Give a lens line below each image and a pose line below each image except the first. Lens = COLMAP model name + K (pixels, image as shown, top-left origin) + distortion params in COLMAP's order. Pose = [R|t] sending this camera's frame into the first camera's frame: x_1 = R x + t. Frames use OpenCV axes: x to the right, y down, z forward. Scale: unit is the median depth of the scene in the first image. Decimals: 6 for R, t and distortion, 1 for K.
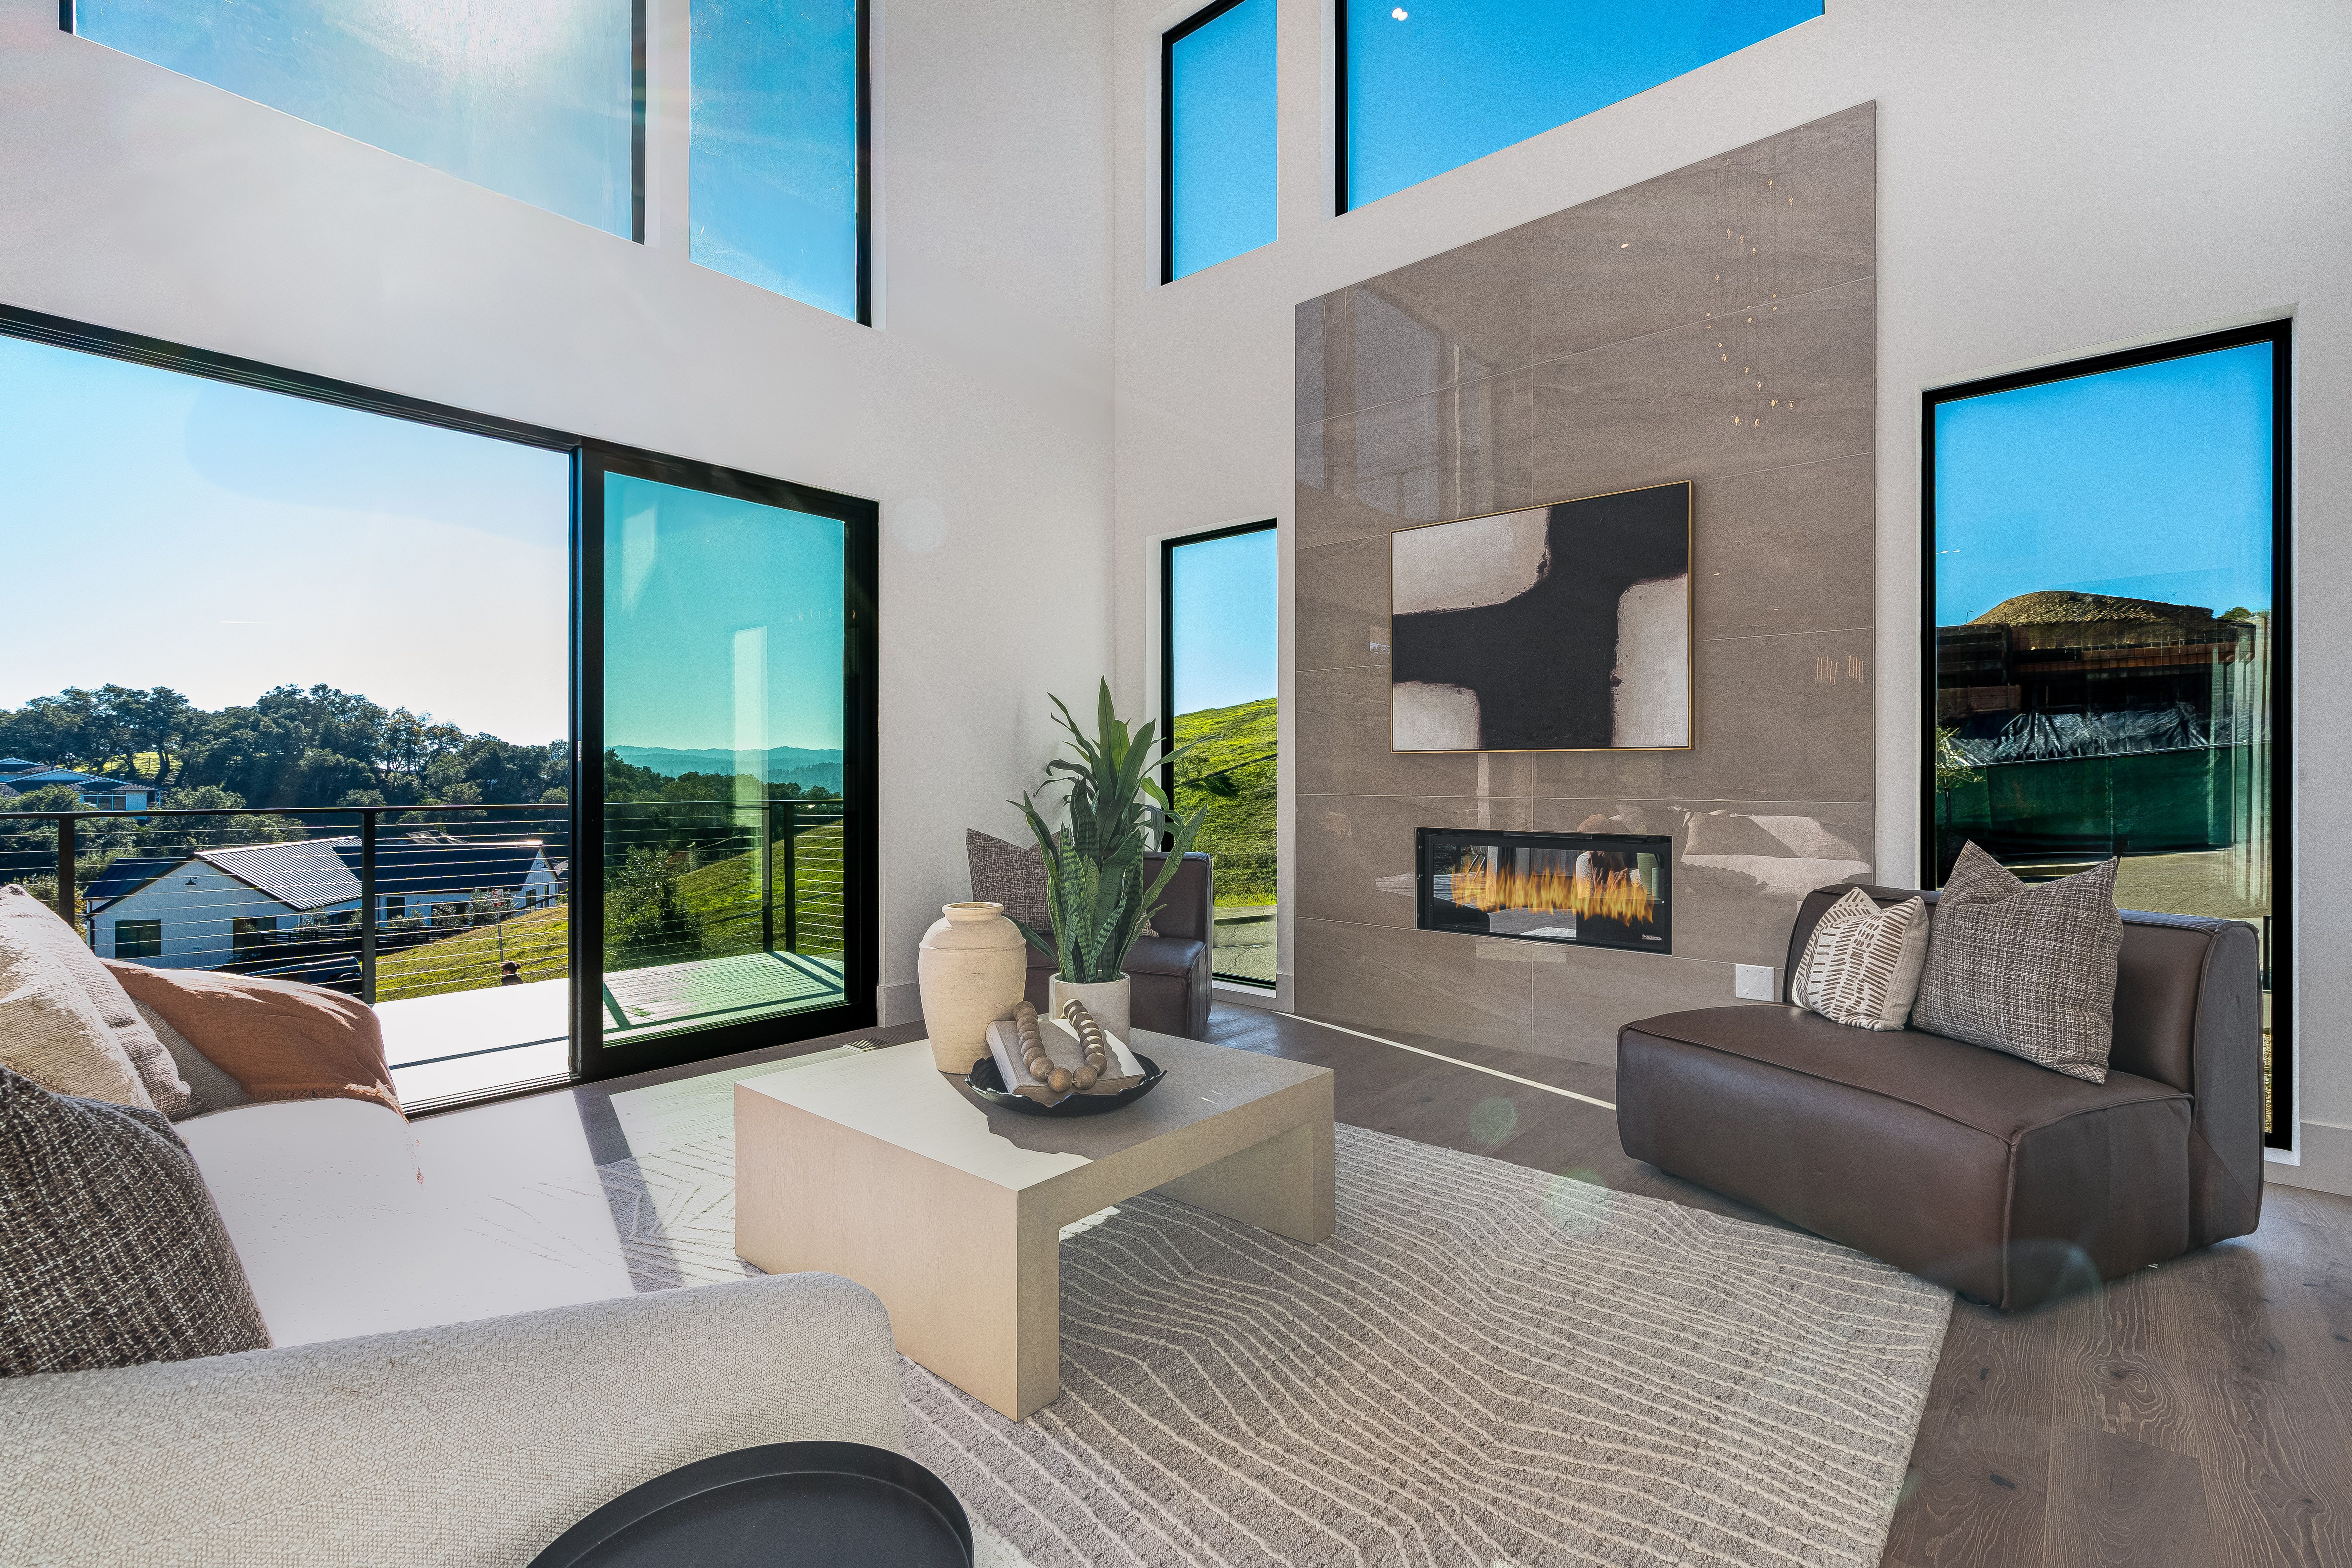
lens RADIAL K [[1066.0, 0, 1176.0], [0, 1066.0, 784.0], [0, 0, 1]] dist [-0.002974, 0.000692]
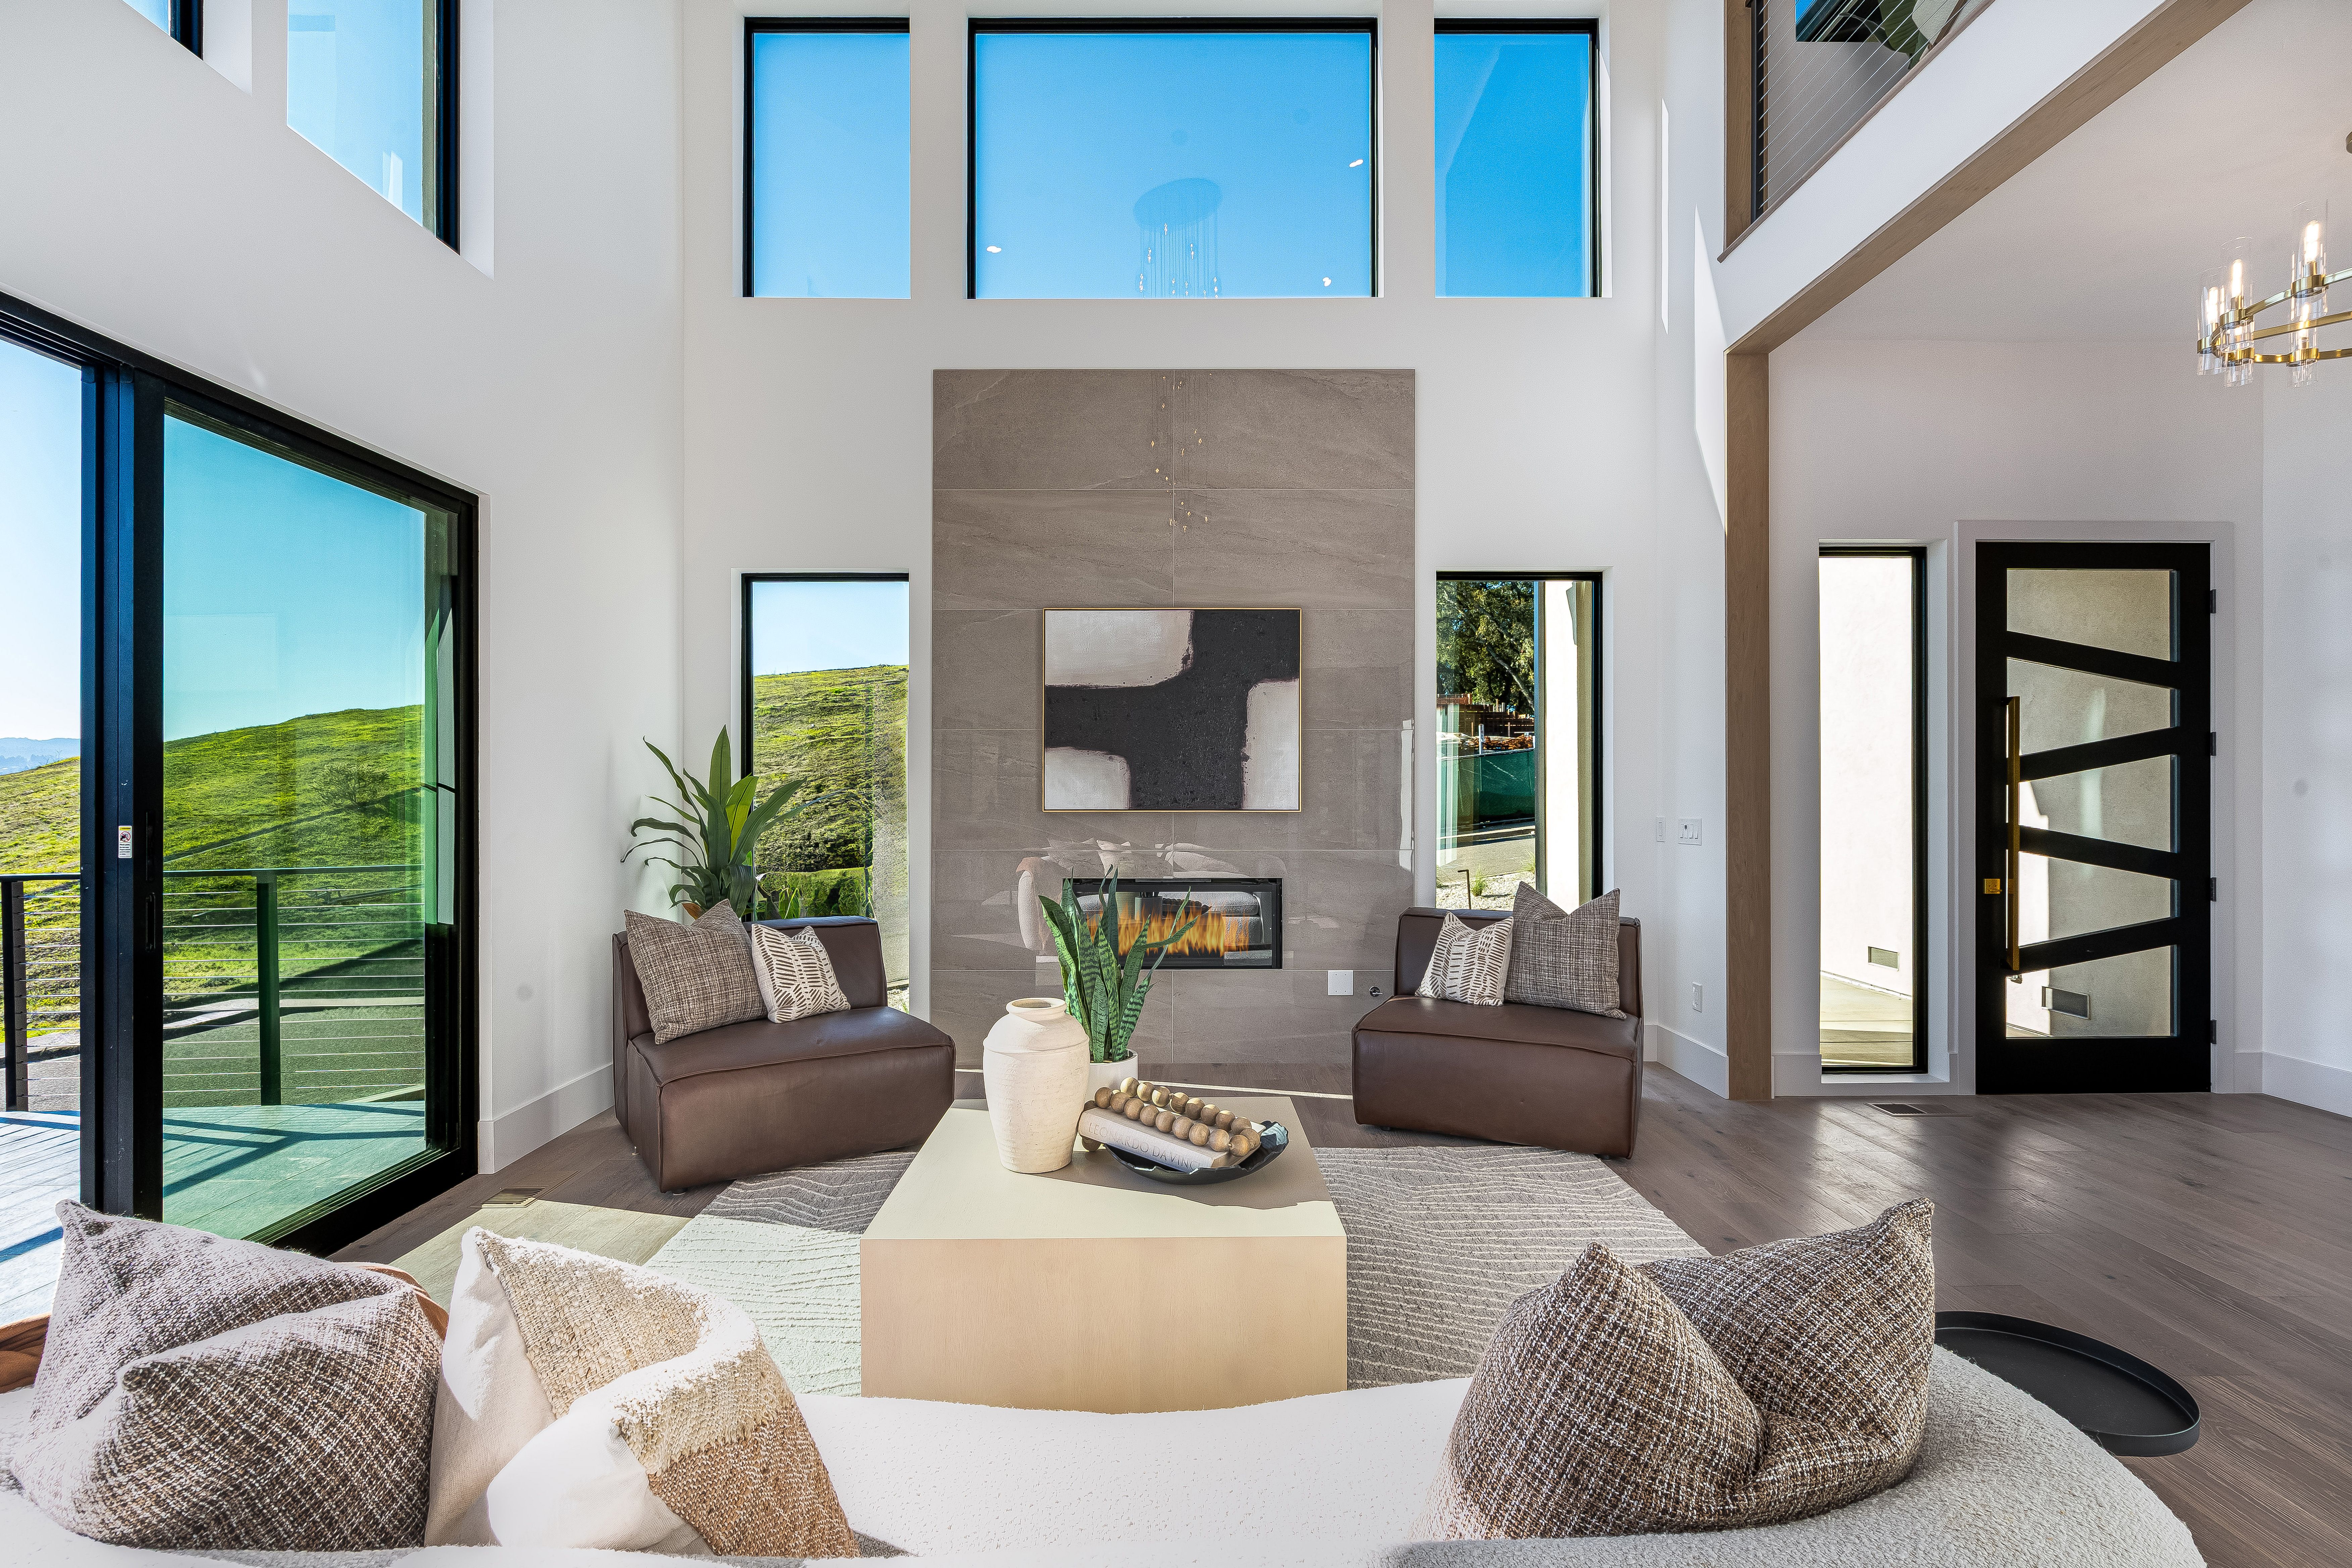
lens RADIAL K [[1074.6, 0, 1179.9], [0, 1074.6, 795.4], [0, 0, 1]] dist [-0.006993, -0.000110]
pose [[0.749361, -0.004138, 0.662149, -0.416229], [0.005416, 0.999985, 0.000121, -0.044240], [-0.662139, 0.003496, 0.749372, 0.081388]]
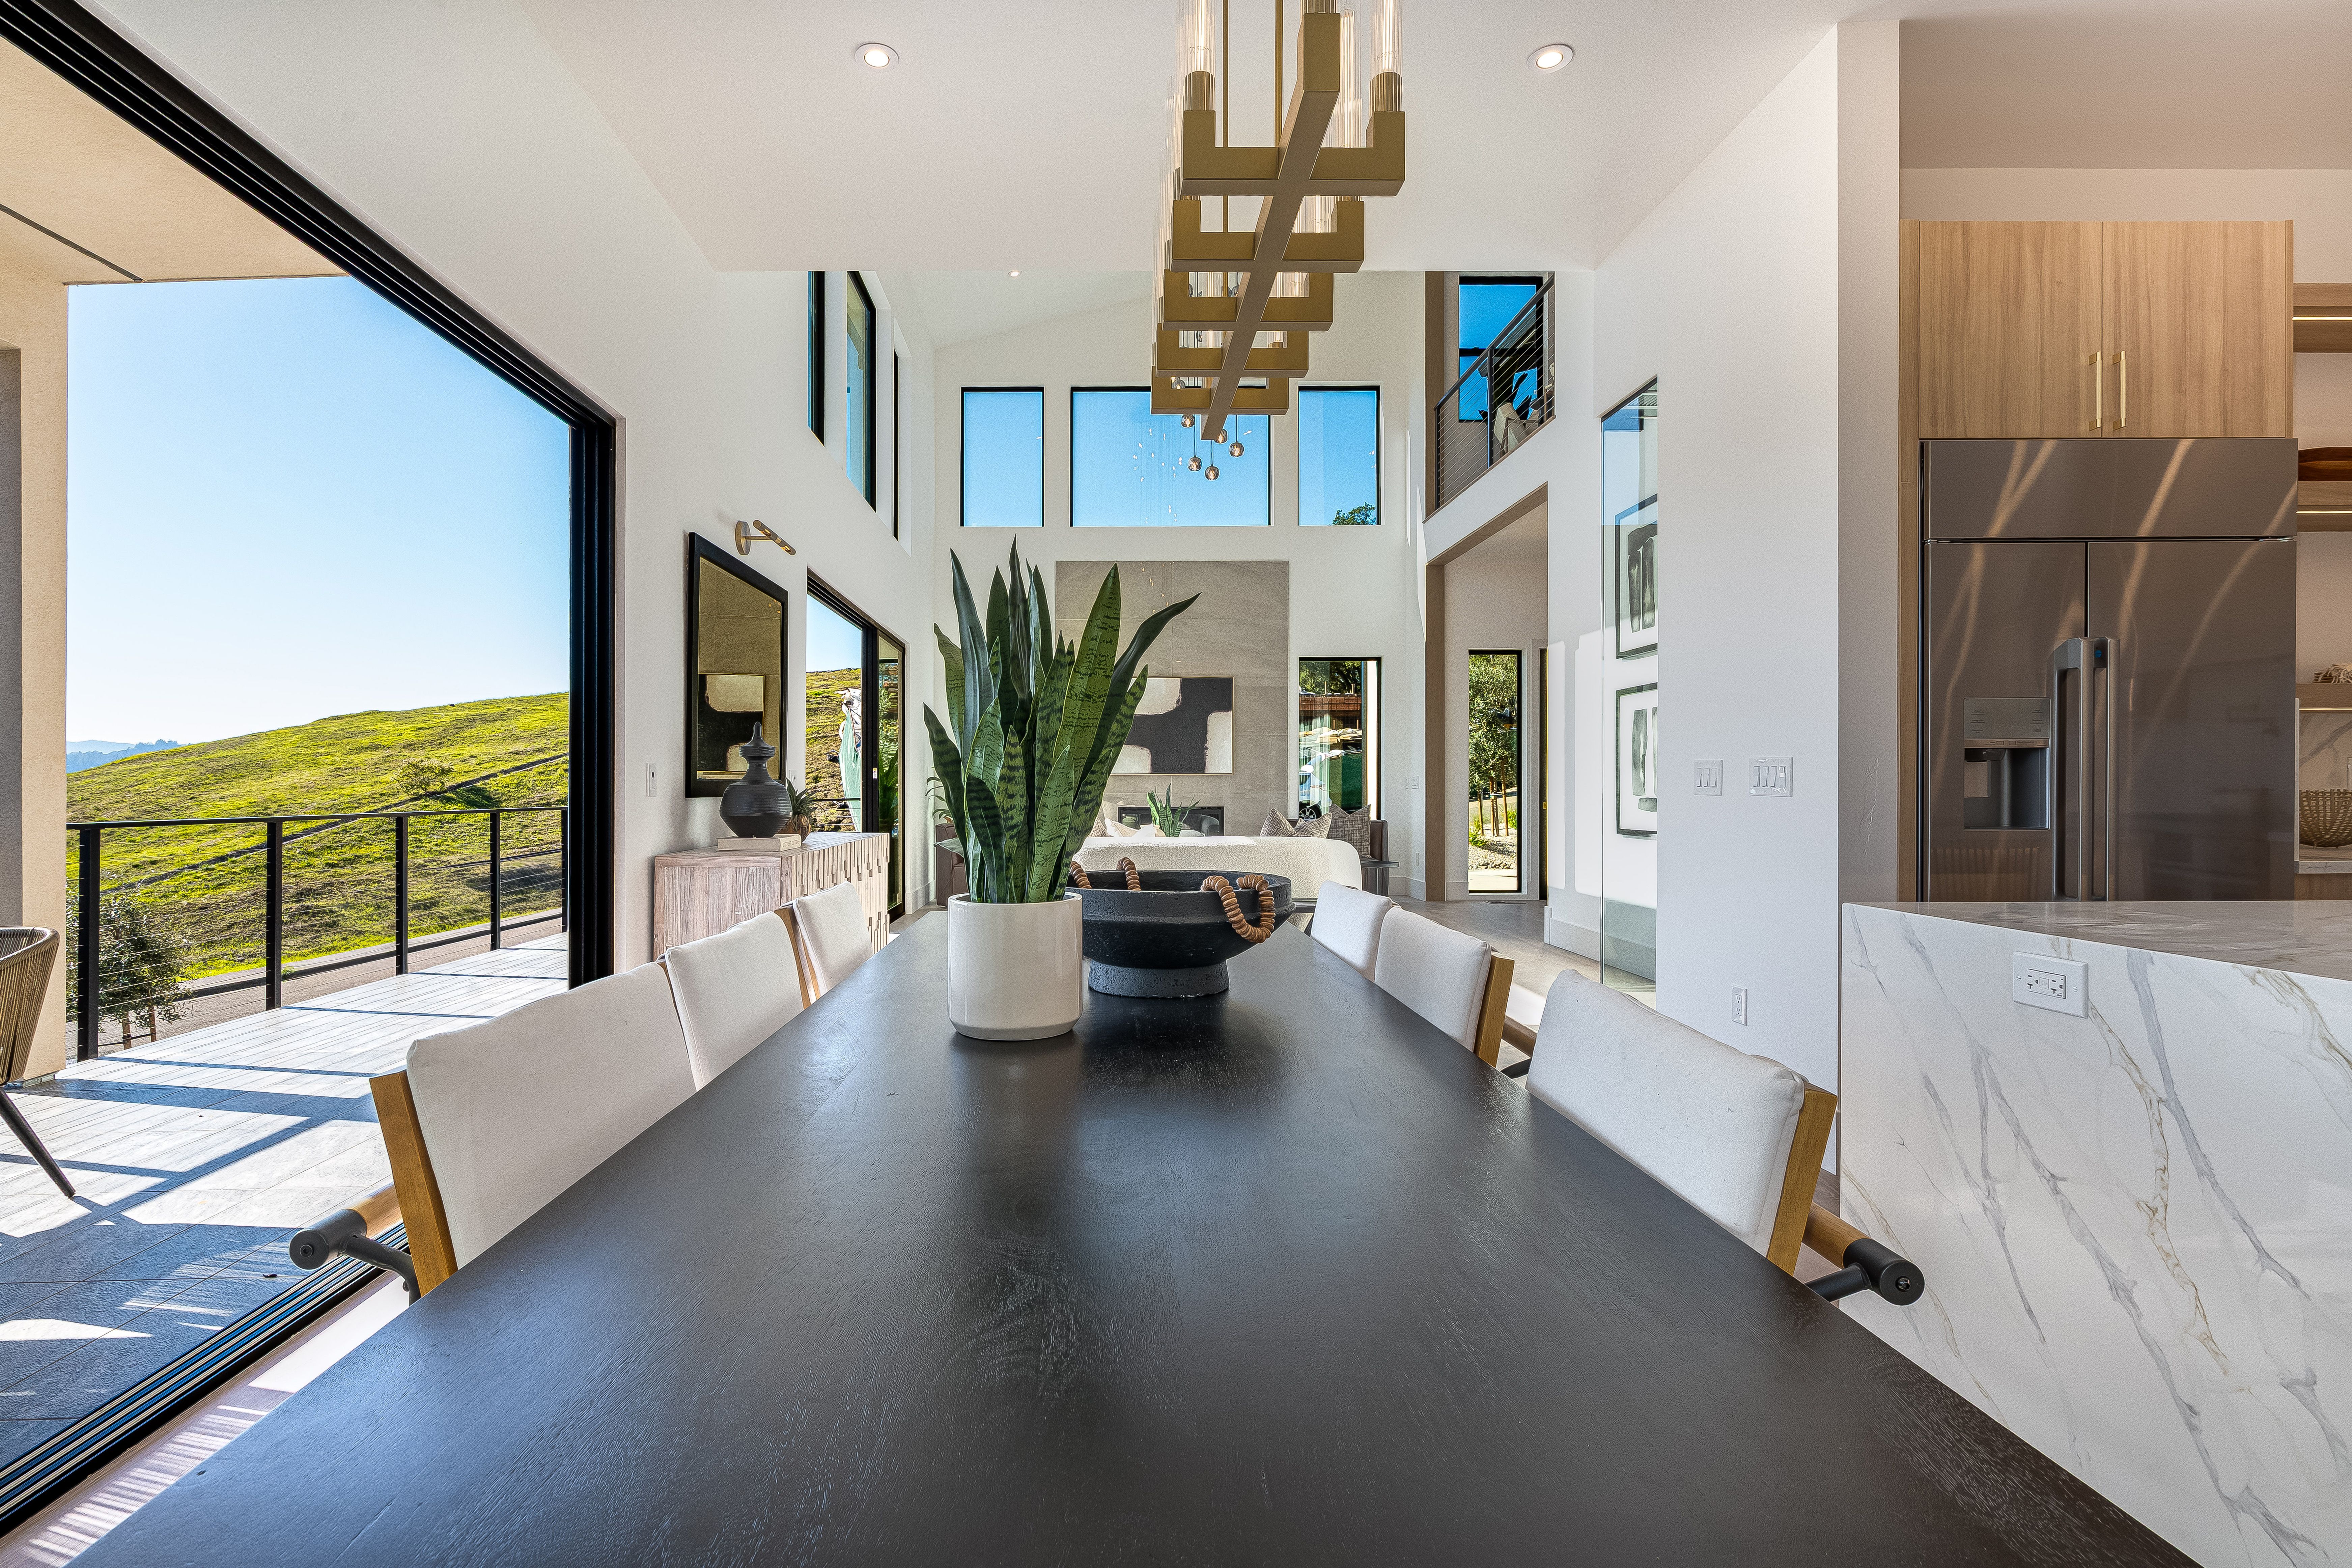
lens RADIAL K [[1105.8, 0, 1092.9], [0, 1105.8, 827.8], [0, 0, 1]] dist [-0.001563, -0.016234]
pose [[0.754209, -0.026541, 0.656098, -1.362926], [0.007399, 0.999463, 0.031926, 0.009067], [-0.656593, -0.019224, 0.754000, -0.753624]]
